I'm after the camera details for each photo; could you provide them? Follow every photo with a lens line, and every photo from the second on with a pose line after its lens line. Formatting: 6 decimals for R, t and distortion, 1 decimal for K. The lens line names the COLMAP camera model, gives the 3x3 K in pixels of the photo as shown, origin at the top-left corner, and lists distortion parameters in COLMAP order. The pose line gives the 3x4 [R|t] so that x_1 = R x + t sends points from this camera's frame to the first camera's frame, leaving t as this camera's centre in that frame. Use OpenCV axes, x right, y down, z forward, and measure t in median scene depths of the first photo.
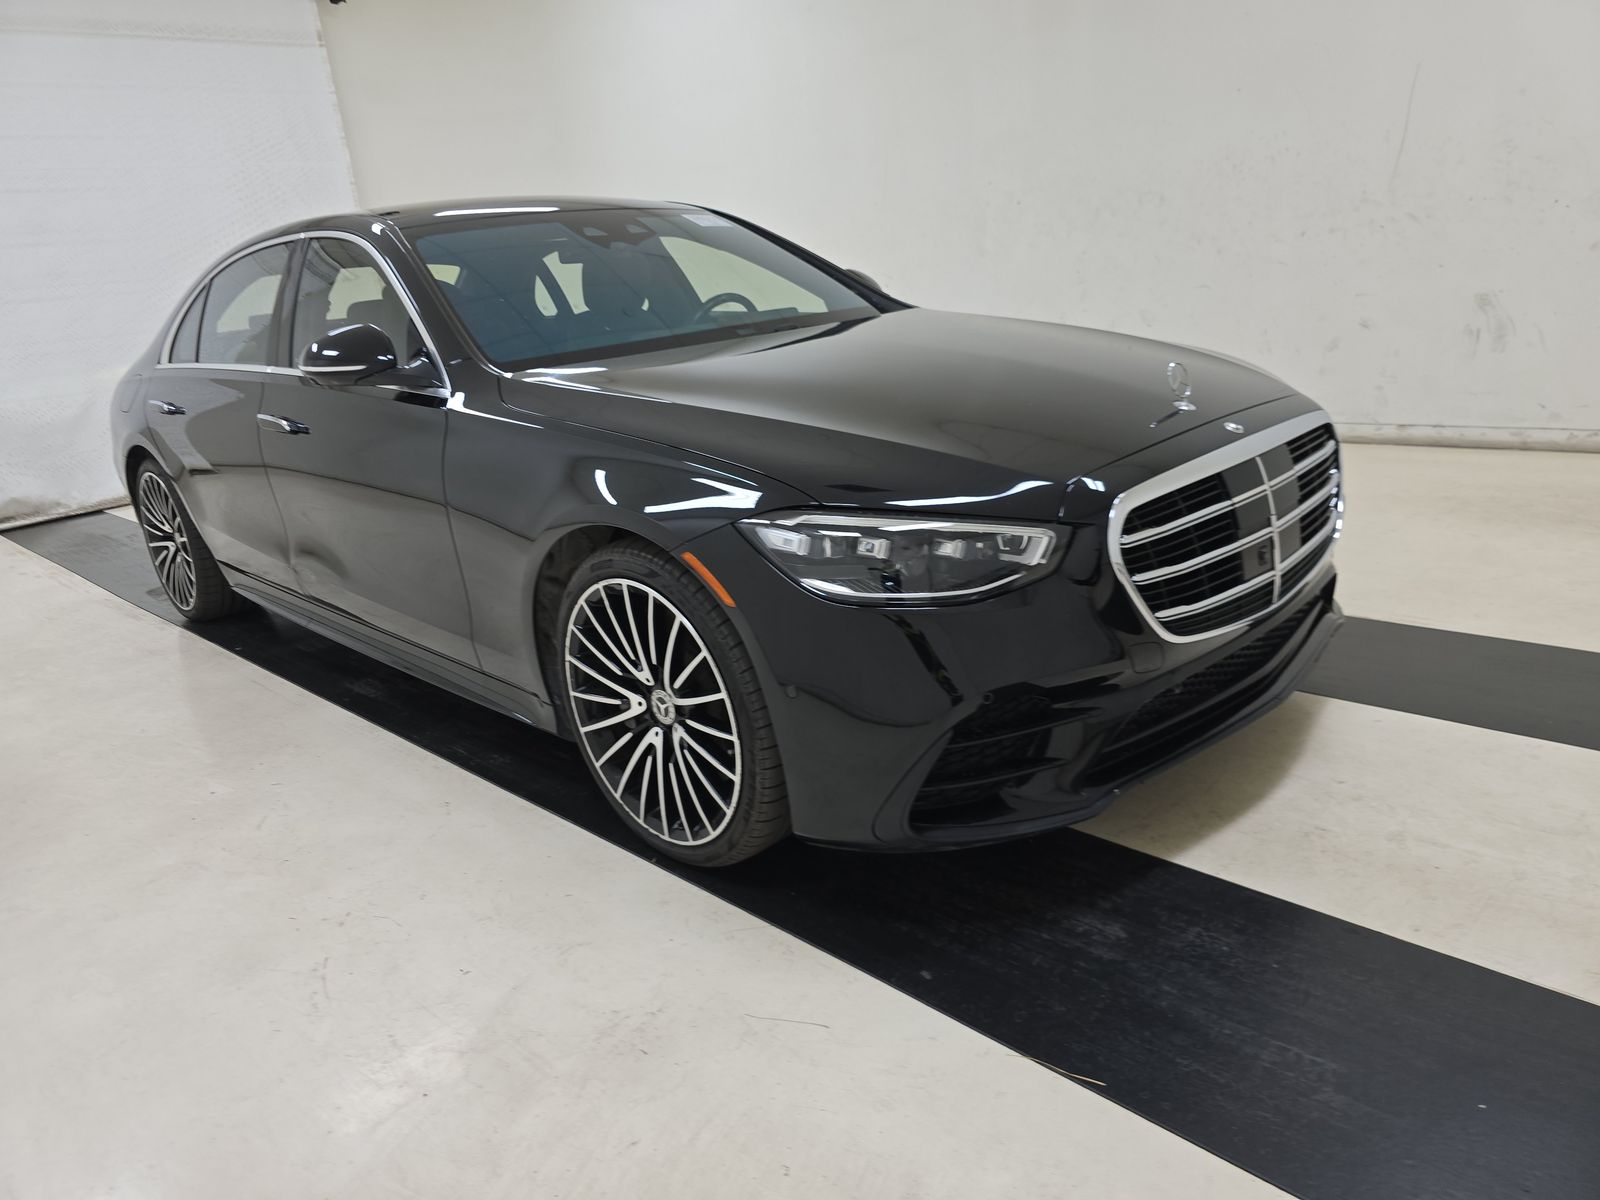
lens RADIAL K [[1064.0, 0, 811.2], [0, 1064.0, 597.8], [0, 0, 1]] dist [0.039870, -0.047785]
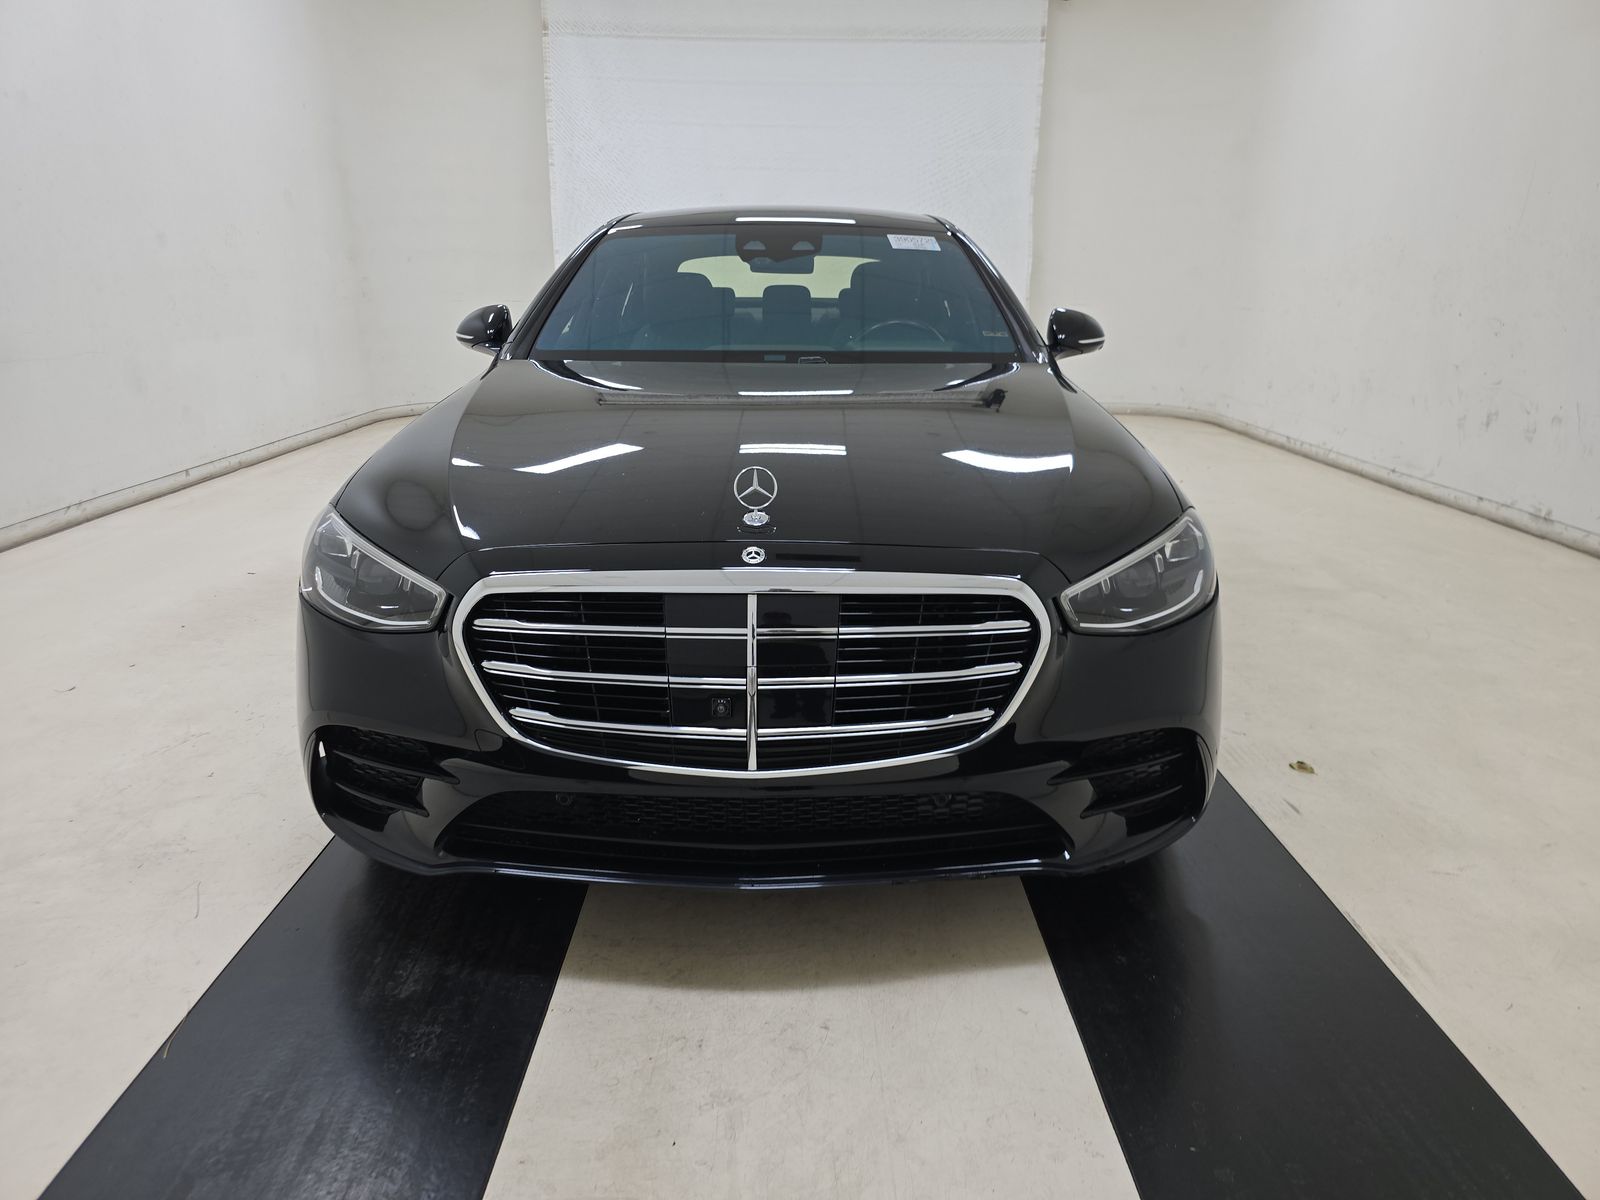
lens RADIAL K [[1064.0, 0, 811.2], [0, 1064.0, 597.8], [0, 0, 1]] dist [0.039870, -0.047785]
pose [[0.708868, 0.293461, -0.641395, 1.003742], [-0.279831, 0.951722, 0.126177, -0.252226], [0.647457, 0.090039, 0.756764, 0.409836]]
